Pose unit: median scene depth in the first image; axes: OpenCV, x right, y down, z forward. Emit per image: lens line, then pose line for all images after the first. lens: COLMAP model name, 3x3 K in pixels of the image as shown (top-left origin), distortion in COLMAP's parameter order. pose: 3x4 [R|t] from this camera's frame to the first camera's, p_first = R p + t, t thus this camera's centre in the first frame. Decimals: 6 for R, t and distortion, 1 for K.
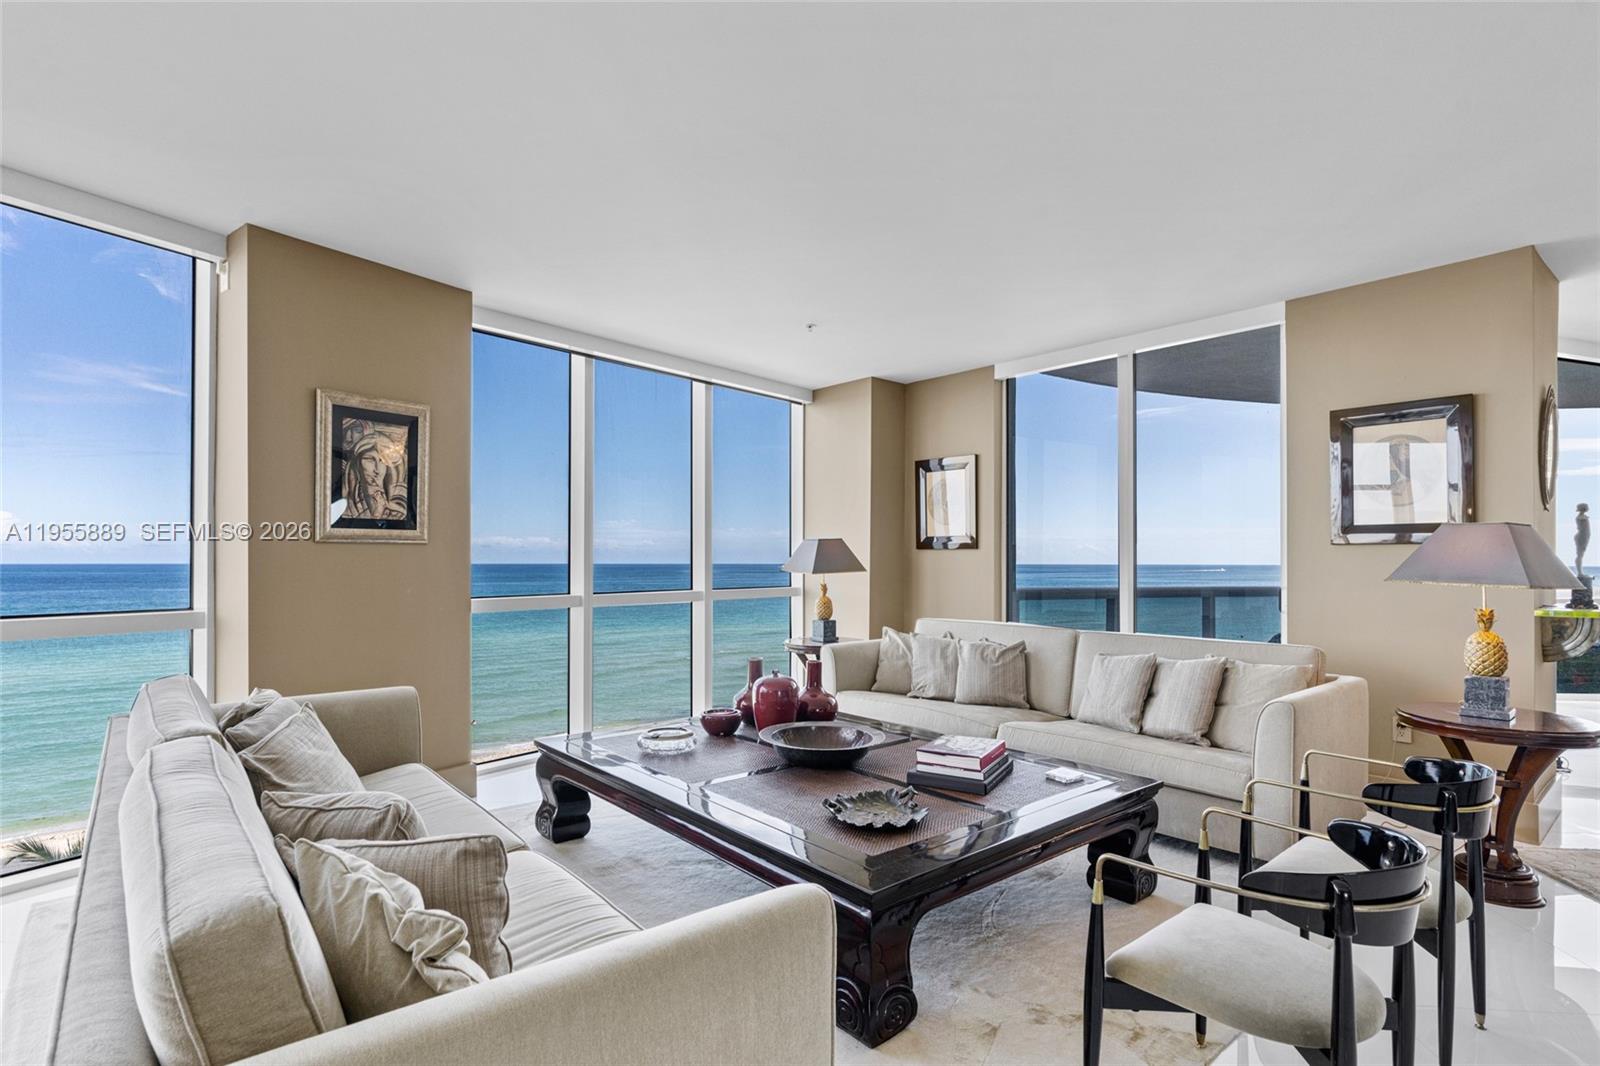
lens RADIAL K [[804.5, 0, 805.6], [0, 804.5, 546.6], [0, 0, 1]] dist [0.000458, -0.001570]
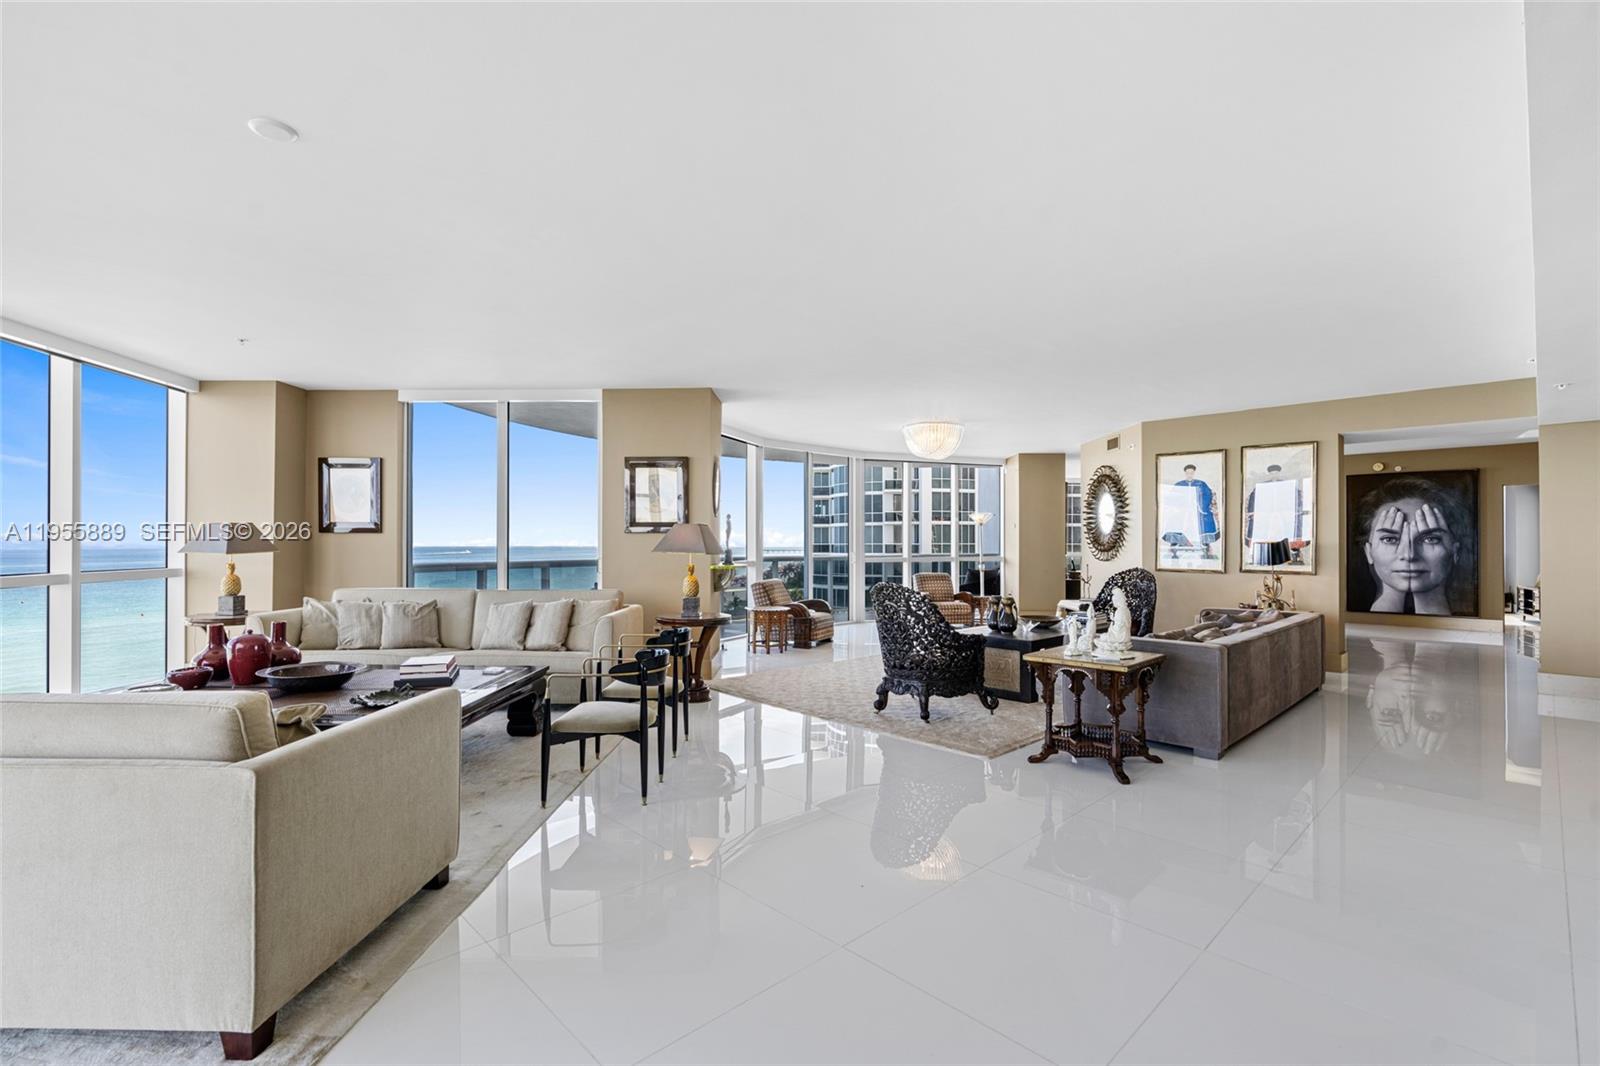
lens RADIAL K [[716.3, 0, 806.4], [0, 716.3, 553.1], [0, 0, 1]] dist [-0.009443, 0.003624]
pose [[0.657447, -0.012306, 0.753400, -0.245769], [-0.011886, 0.999573, 0.026699, -0.004501], [-0.753407, -0.026508, 0.657020, -0.306525]]
